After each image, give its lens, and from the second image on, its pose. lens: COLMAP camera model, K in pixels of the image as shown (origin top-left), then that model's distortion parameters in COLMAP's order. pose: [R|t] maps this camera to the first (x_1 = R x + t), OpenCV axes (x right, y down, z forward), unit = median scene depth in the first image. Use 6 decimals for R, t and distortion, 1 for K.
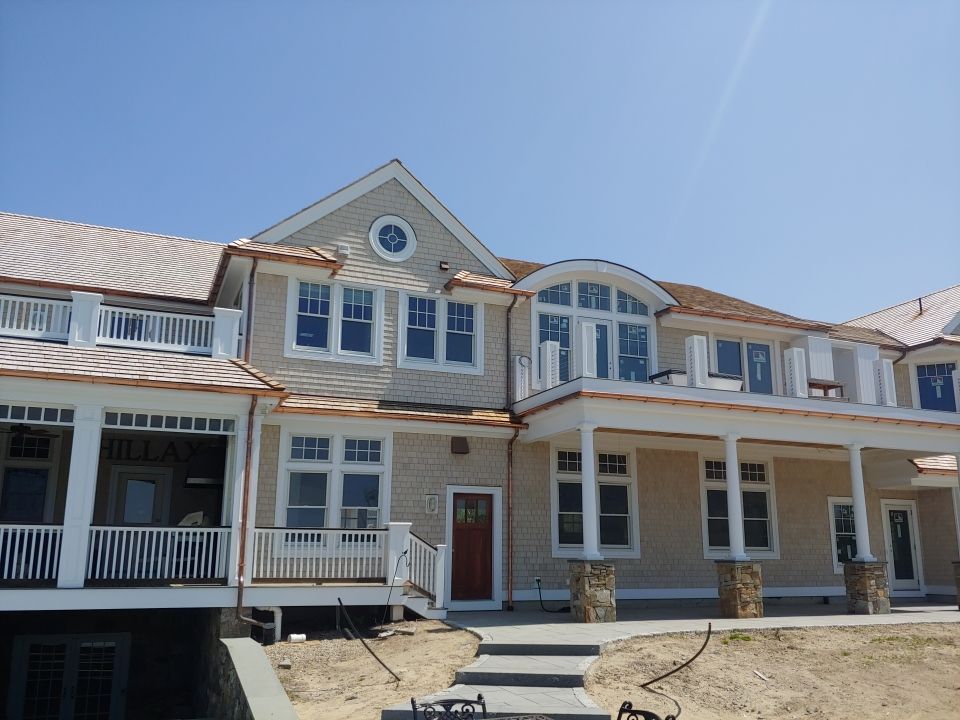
lens RADIAL K [[846.6, 0, 505.8], [0, 846.6, 366.4], [0, 0, 1]] dist [0.189755, -0.448640]
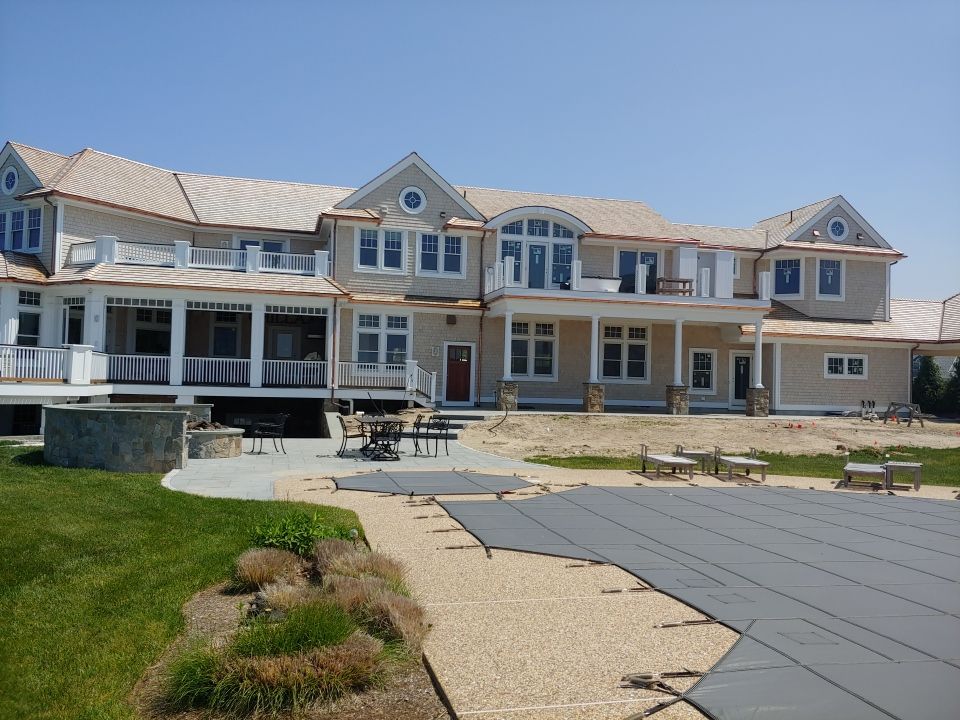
lens RADIAL K [[841.7, 0, 508.9], [0, 841.7, 363.2], [0, 0, 1]] dist [0.220446, -0.594190]
pose [[0.990071, 0.018694, -0.139318, 0.328189], [0.008049, 0.981951, 0.188964, -0.157797], [0.140336, -0.188209, 0.972051, -0.765859]]
